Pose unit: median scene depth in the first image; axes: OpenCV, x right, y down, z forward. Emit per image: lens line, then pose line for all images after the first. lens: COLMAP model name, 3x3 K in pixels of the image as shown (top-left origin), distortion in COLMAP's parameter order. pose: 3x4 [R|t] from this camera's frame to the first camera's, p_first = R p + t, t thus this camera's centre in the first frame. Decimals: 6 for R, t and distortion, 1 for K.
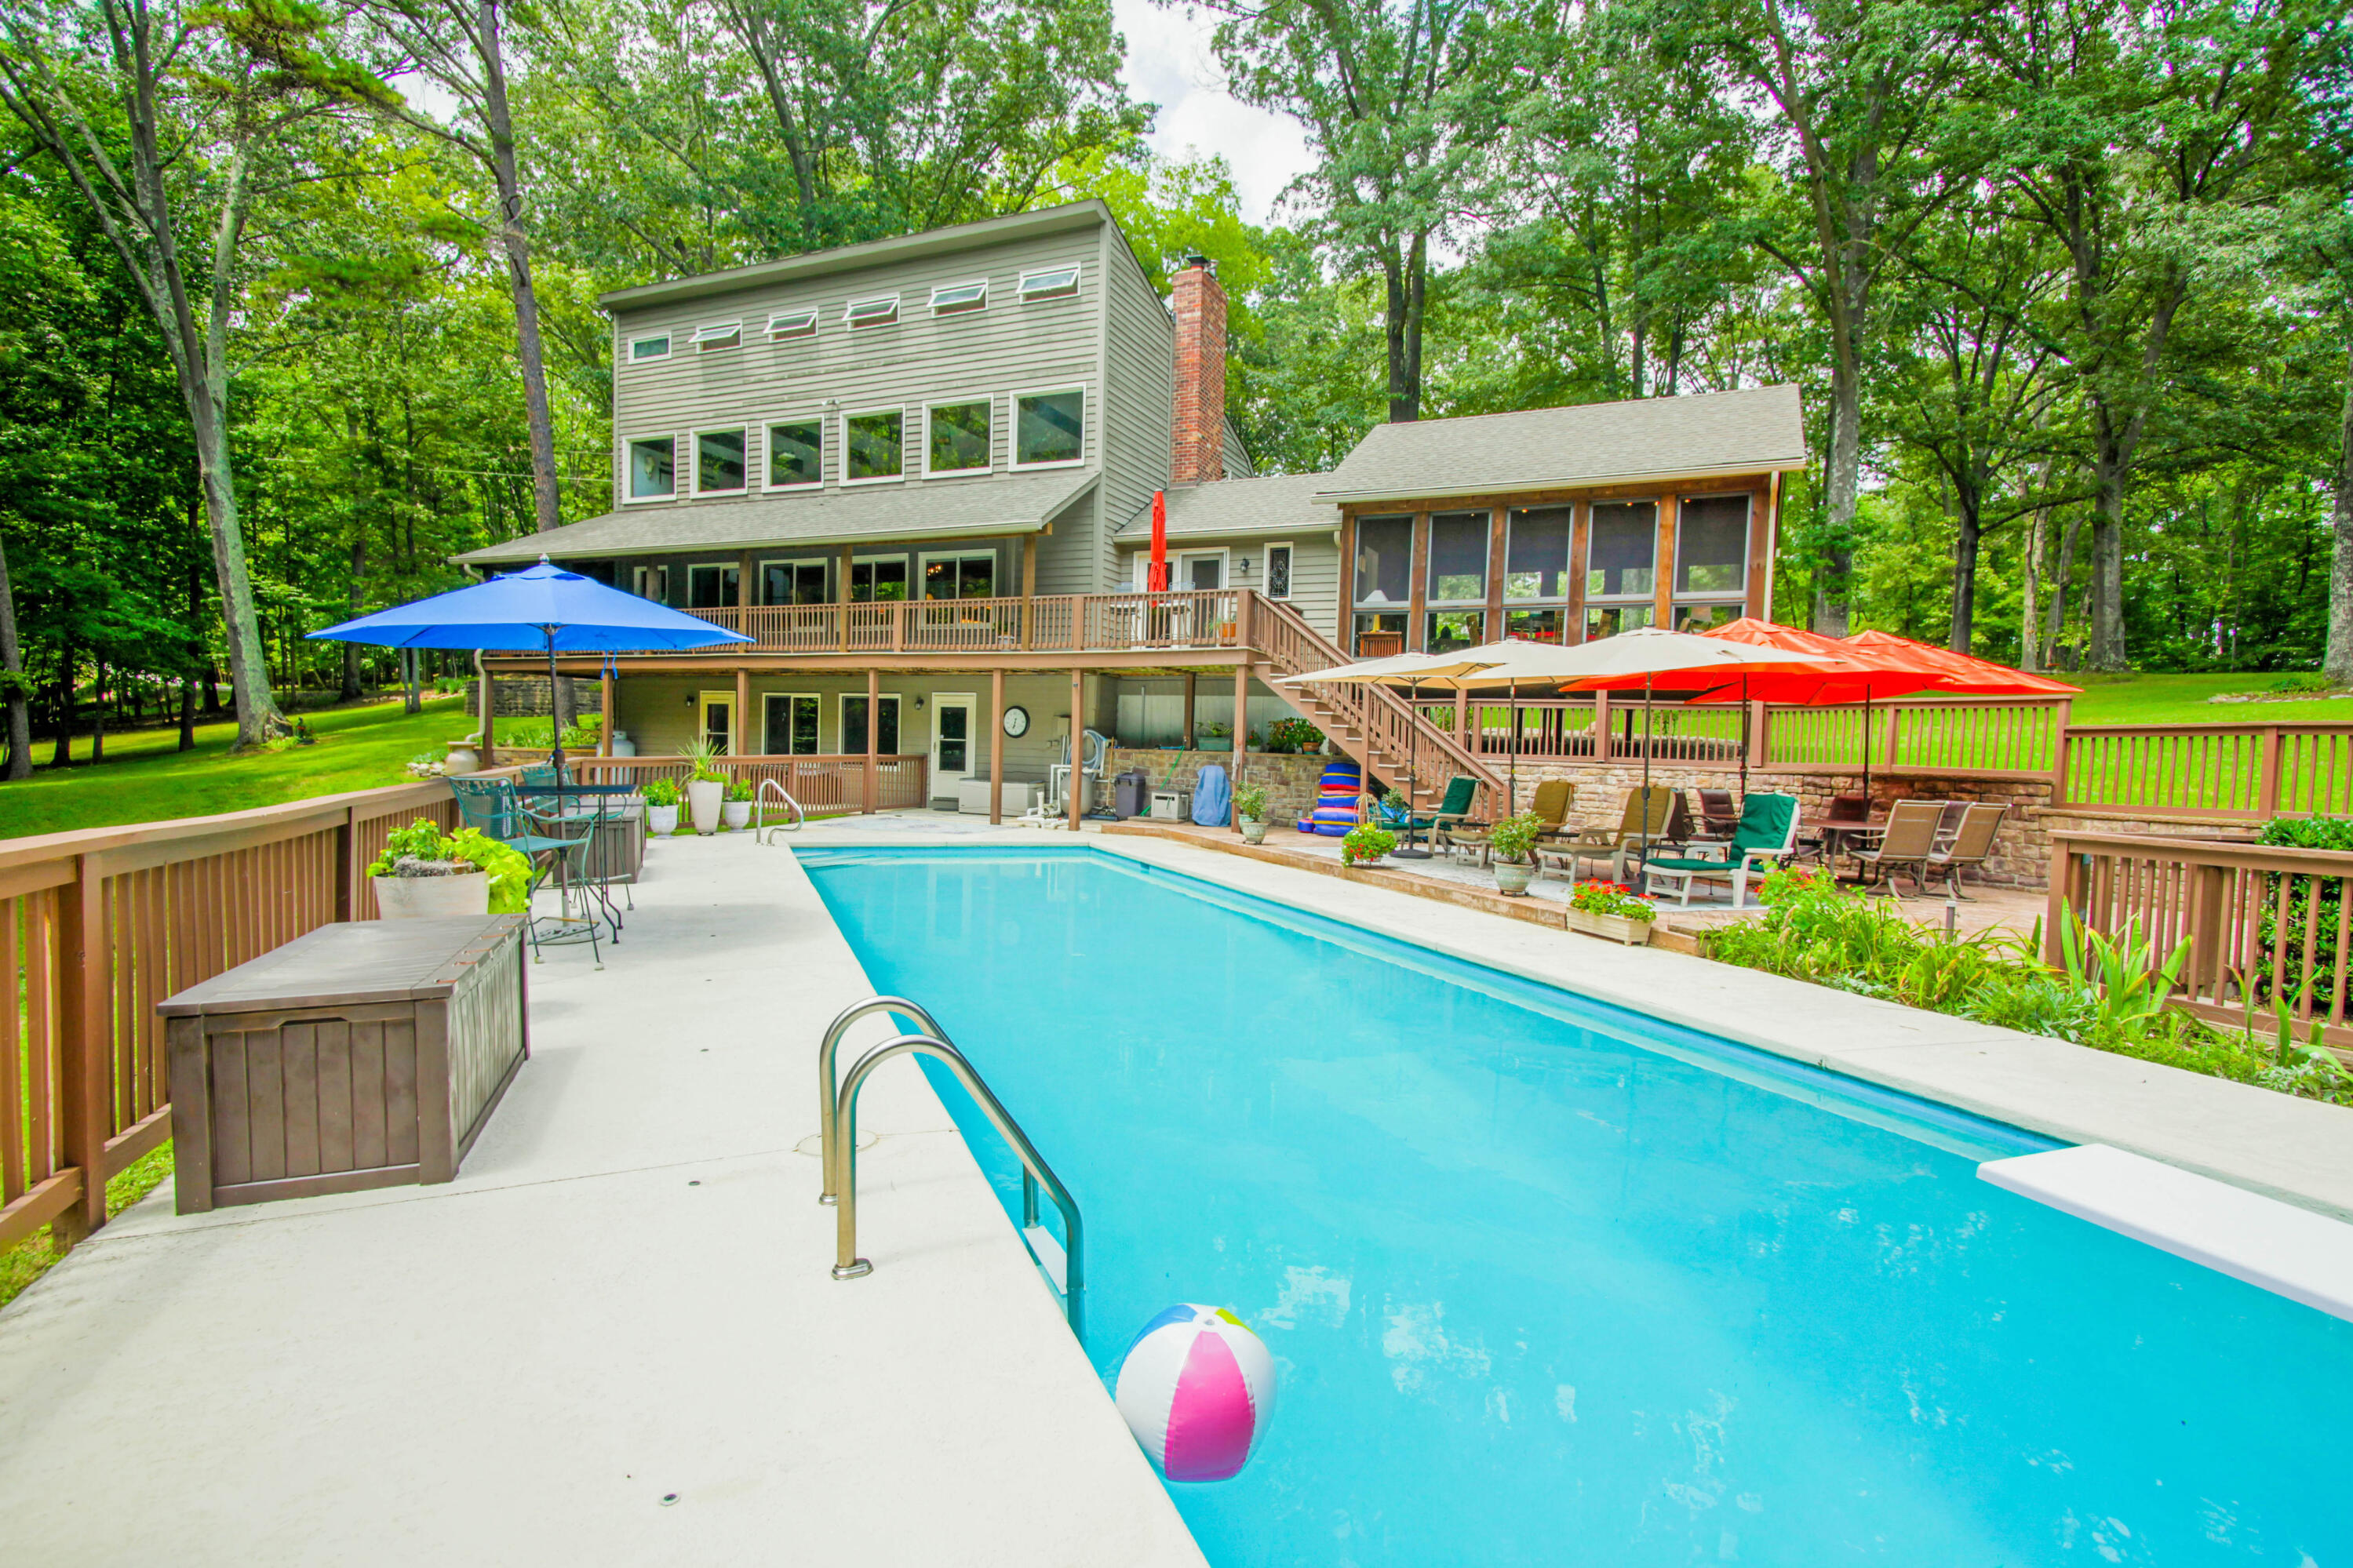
lens RADIAL K [[1132.9, 0, 1171.7], [0, 1132.9, 794.8], [0, 0, 1]] dist [0.022727, -0.000311]
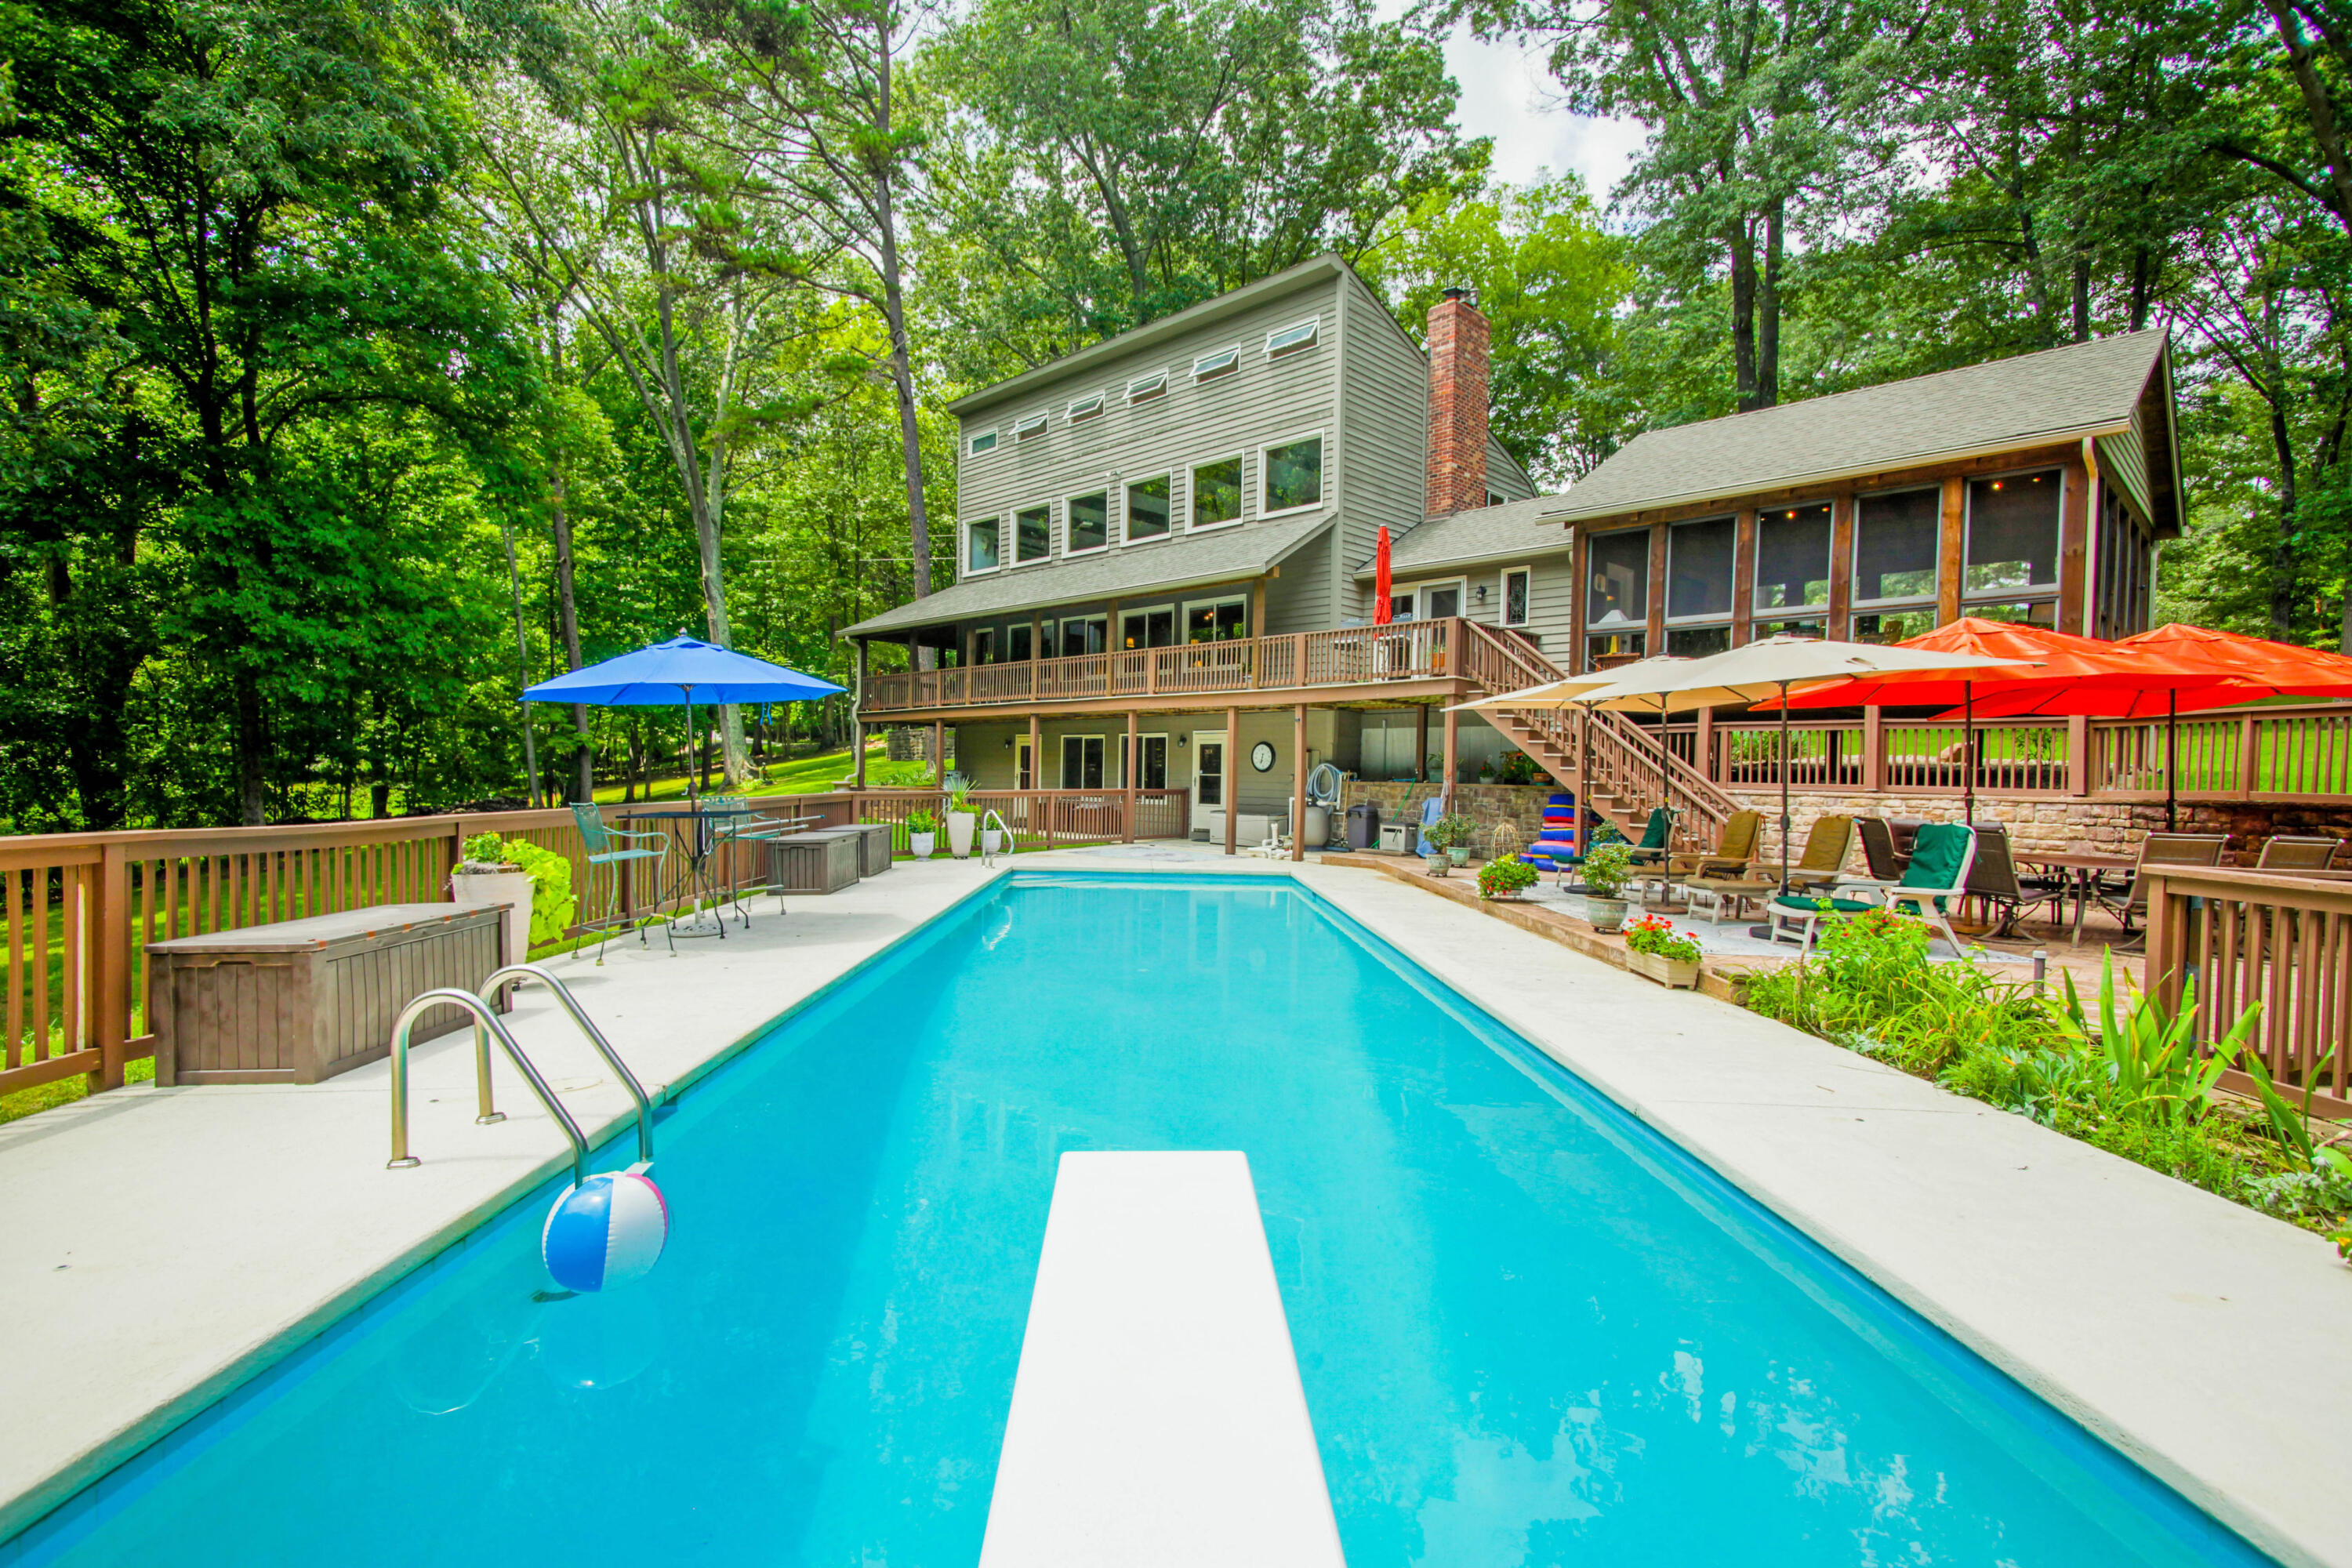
lens RADIAL K [[1115.3, 0, 1172.3], [0, 1115.3, 789.0], [0, 0, 1]] dist [0.032317, -0.014634]
pose [[0.937584, -0.006383, -0.347700, 0.145324], [-0.006964, 0.999287, -0.037121, 0.004219], [0.347689, 0.037225, 0.936871, 0.008941]]
